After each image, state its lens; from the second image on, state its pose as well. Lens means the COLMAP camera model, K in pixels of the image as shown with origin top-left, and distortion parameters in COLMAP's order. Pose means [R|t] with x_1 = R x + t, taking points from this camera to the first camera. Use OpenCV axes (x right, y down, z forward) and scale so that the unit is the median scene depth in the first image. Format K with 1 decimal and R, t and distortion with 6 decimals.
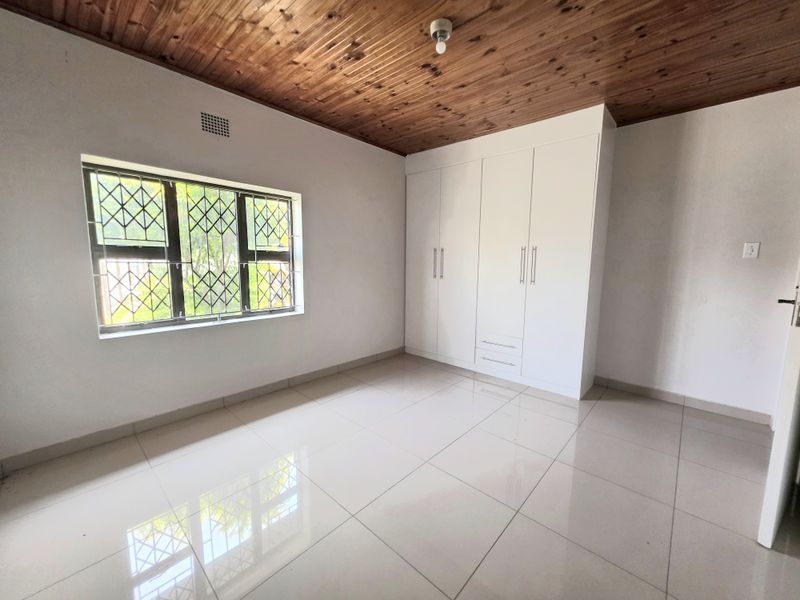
lens RADIAL K [[319.3, 0, 398.4], [0, 319.3, 308.9], [0, 0, 1]] dist [-0.008377, -0.000020]
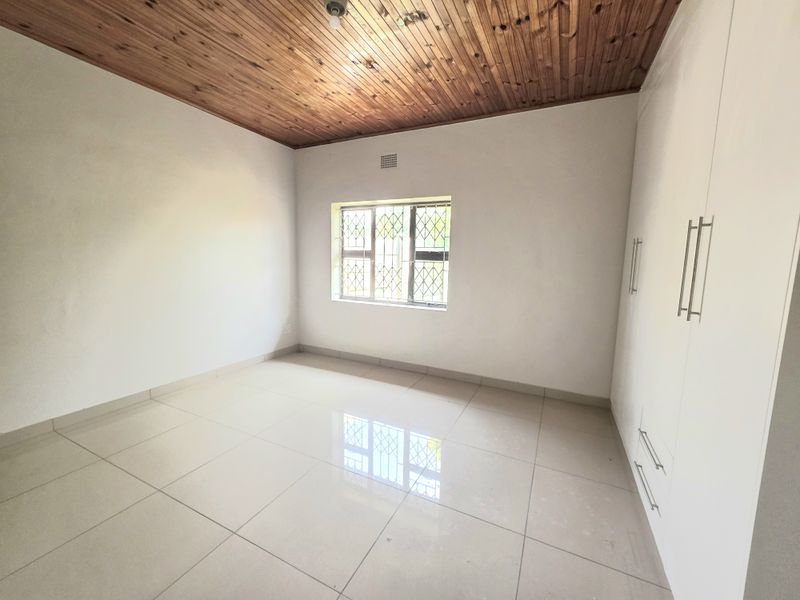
lens RADIAL K [[319.3, 0, 407.7], [0, 319.3, 305.1], [0, 0, 1]] dist [-0.008377, -0.000020]
pose [[0.298531, 0.123333, -0.946397, 0.774944], [-0.162030, 0.983770, 0.077093, -0.076552], [0.940545, 0.130330, 0.313670, 0.669223]]
